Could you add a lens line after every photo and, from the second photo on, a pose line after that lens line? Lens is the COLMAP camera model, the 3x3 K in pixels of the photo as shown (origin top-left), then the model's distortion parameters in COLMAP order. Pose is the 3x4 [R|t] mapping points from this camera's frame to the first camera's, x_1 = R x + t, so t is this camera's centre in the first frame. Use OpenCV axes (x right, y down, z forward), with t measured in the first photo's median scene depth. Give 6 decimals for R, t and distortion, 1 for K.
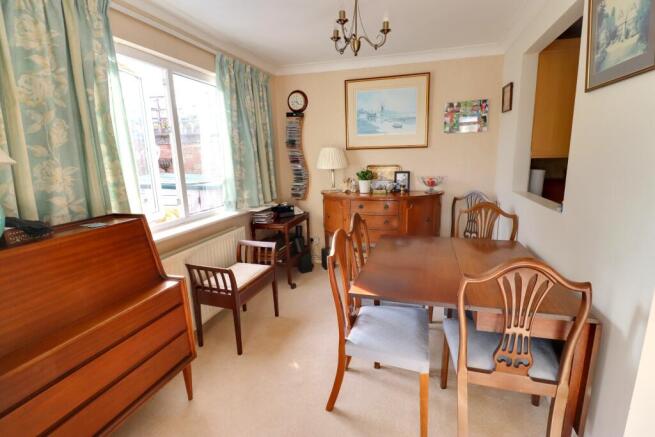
lens RADIAL K [[303.1, 0, 334.7], [0, 303.1, 213.7], [0, 0, 1]] dist [0.002093, -0.013413]
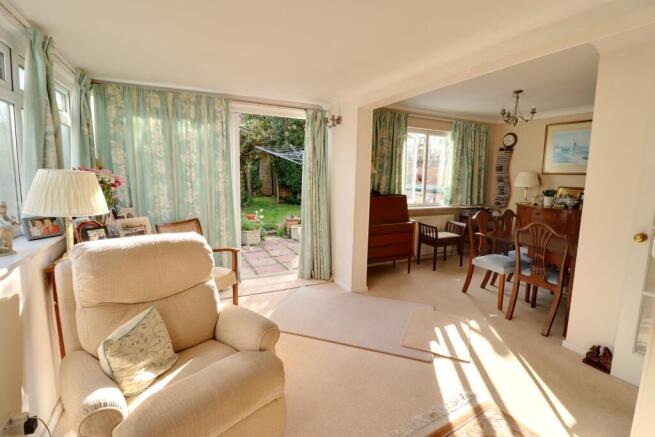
lens RADIAL K [[303.1, 0, 334.7], [0, 303.1, 213.7], [0, 0, 1]] dist [0.002093, -0.013413]
pose [[0.692916, 0.131668, -0.708894, 0.483764], [-0.175577, 0.984402, 0.011220, 0.141157], [0.699314, 0.116692, 0.705226, -0.742276]]
